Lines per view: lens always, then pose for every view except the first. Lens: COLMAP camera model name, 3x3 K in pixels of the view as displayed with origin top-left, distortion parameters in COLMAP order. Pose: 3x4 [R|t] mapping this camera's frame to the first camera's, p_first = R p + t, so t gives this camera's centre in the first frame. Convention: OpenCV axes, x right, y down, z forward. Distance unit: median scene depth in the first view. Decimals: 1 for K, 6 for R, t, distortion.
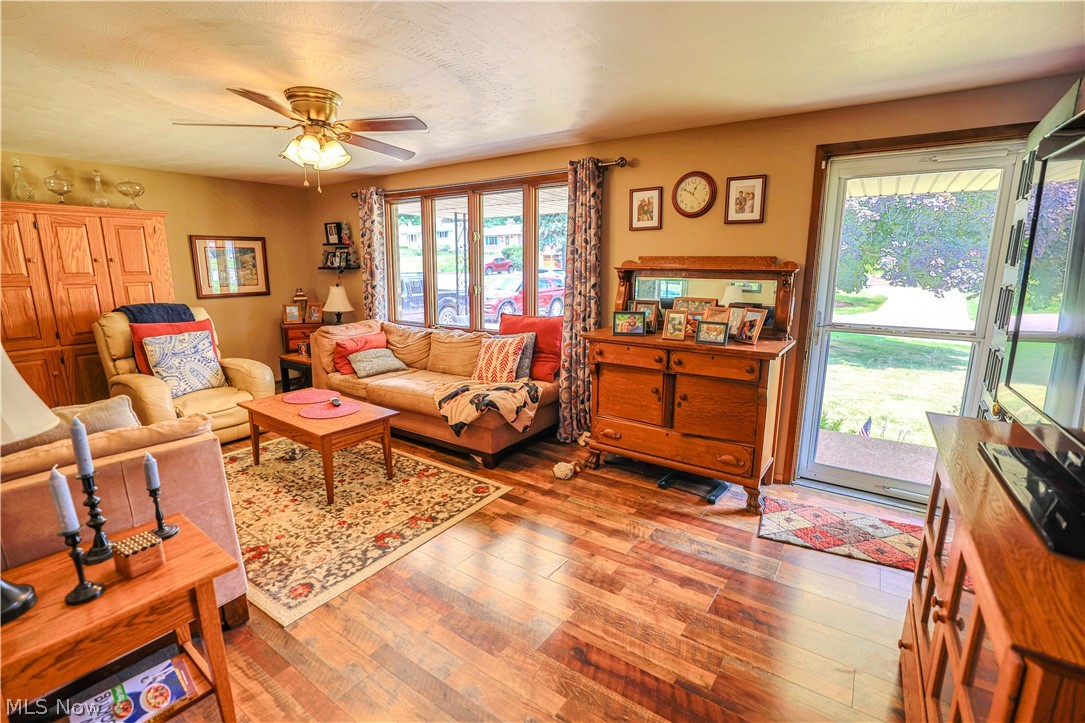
lens RADIAL K [[492.4, 0, 540.9], [0, 492.4, 365.7], [0, 0, 1]] dist [-0.044865, 0.015668]
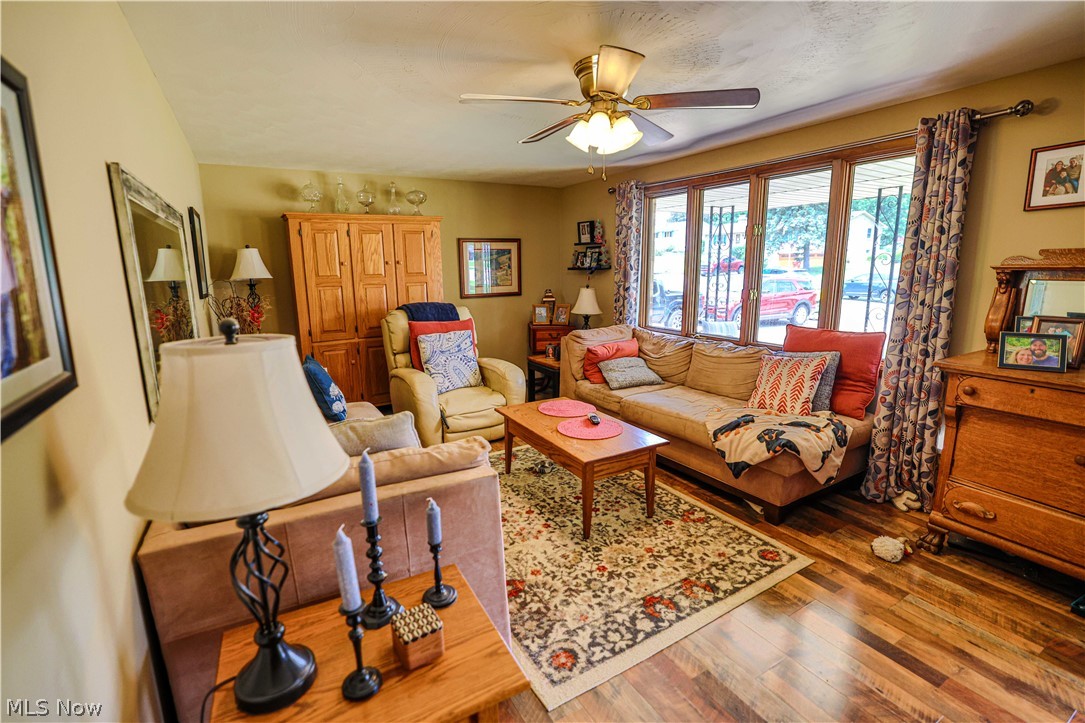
lens RADIAL K [[492.4, 0, 541.1], [0, 492.4, 367.1], [0, 0, 1]] dist [-0.044865, 0.015668]
pose [[0.907701, 0.071682, -0.413450, -0.135341], [-0.071007, 0.997331, 0.017021, -0.026794], [0.413566, 0.013908, 0.910368, 0.134098]]
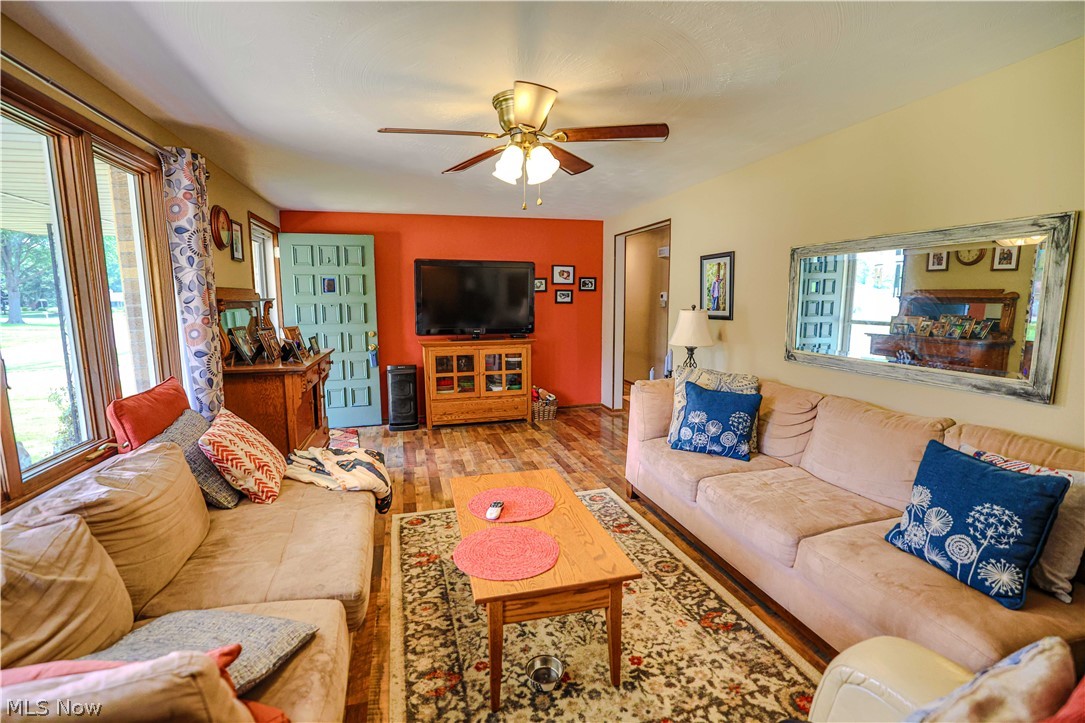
lens RADIAL K [[492.4, 0, 547.2], [0, 492.4, 364.5], [0, 0, 1]] dist [-0.044865, 0.015668]
pose [[-0.777945, -0.085178, 0.622532, -0.799060], [0.128559, 0.948231, 0.290396, -0.259102], [-0.615040, 0.305944, -0.726722, 1.281907]]
